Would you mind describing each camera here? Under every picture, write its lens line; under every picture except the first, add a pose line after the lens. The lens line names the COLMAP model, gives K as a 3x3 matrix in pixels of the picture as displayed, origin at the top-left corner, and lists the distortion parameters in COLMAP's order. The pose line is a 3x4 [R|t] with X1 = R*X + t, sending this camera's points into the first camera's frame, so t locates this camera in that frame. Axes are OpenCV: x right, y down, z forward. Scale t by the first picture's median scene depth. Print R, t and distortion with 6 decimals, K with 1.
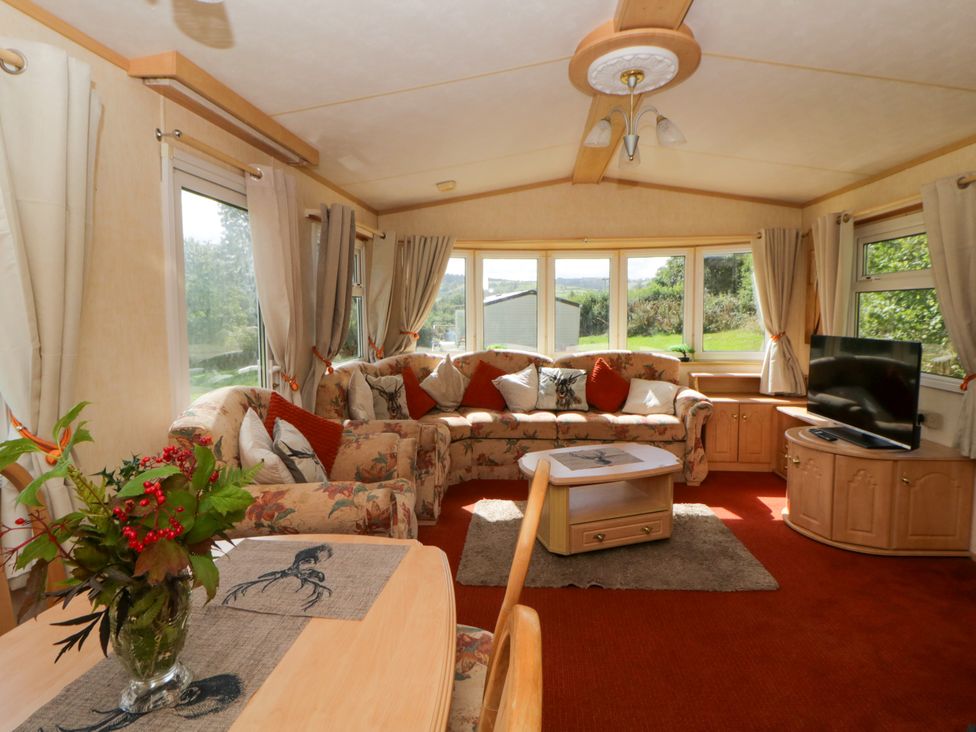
lens RADIAL K [[513.4, 0, 499.7], [0, 513.4, 338.0], [0, 0, 1]] dist [-0.011722, -0.002007]
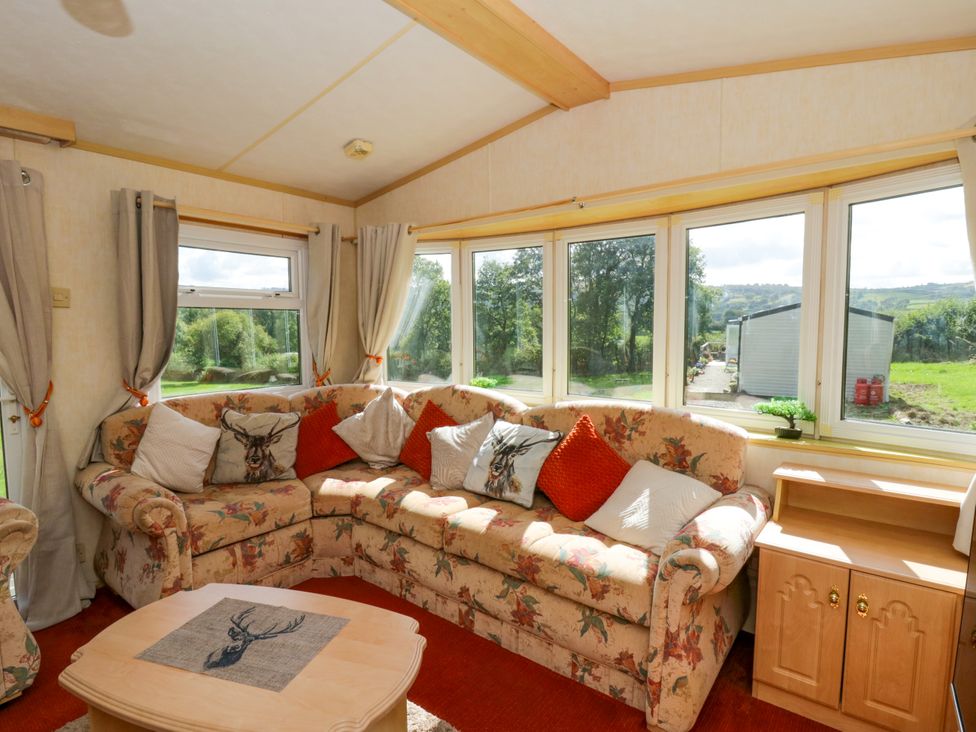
lens RADIAL K [[513.4, 0, 490.2], [0, 513.4, 364.1], [0, 0, 1]] dist [-0.011722, -0.002007]
pose [[0.829761, 0.045300, -0.556277, 0.423047], [-0.032533, 0.998932, 0.032820, -0.030699], [0.557169, -0.009135, 0.830349, 0.493572]]
